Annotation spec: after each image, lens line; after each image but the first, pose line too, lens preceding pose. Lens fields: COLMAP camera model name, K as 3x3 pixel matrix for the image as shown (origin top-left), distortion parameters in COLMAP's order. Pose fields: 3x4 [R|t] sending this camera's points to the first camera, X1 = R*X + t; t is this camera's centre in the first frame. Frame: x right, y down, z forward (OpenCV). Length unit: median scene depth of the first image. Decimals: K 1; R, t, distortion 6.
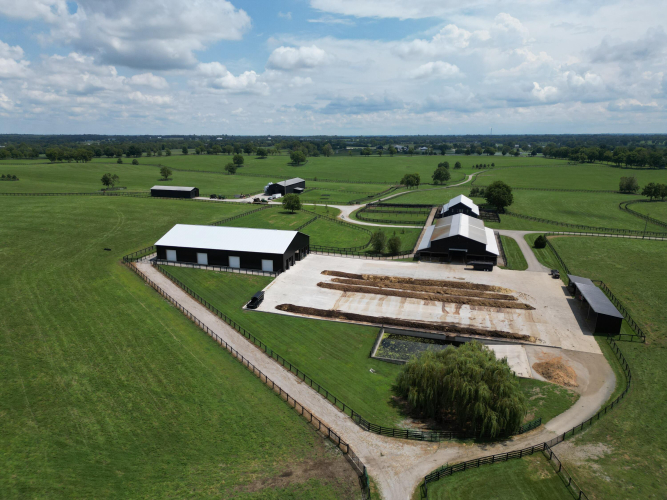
lens RADIAL K [[476.8, 0, 336.2], [0, 476.8, 246.5], [0, 0, 1]] dist [0.051916, -0.039653]
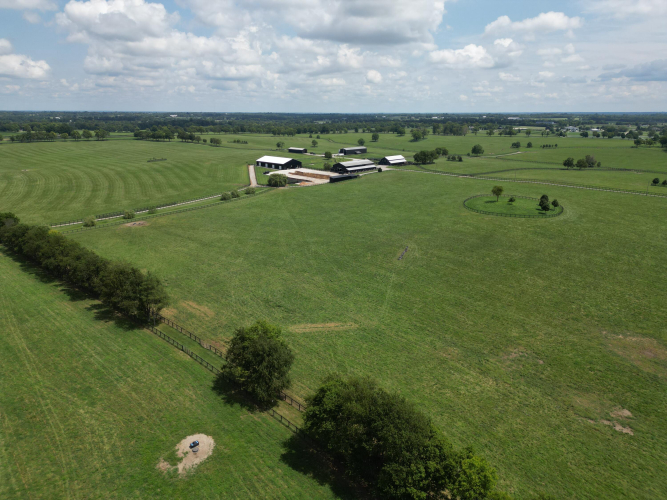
lens RADIAL K [[476.8, 0, 335.4], [0, 476.8, 250.5], [0, 0, 1]] dist [0.051916, -0.039653]
pose [[0.886724, 0.133009, -0.442752, 0.665916], [-0.109521, 0.990893, 0.078336, 0.117679], [0.449139, -0.020972, 0.893216, -0.693223]]
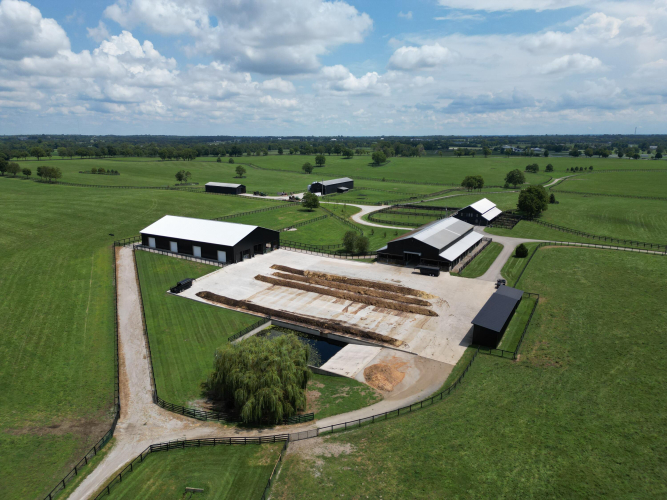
lens RADIAL K [[476.8, 0, 332.0], [0, 476.8, 246.0], [0, 0, 1]] dist [0.051916, -0.039653]
pose [[0.968326, 0.055778, -0.243378, 0.136259], [-0.056243, 0.998404, 0.005041, -0.001247], [0.243271, 0.008807, 0.969918, 0.003733]]
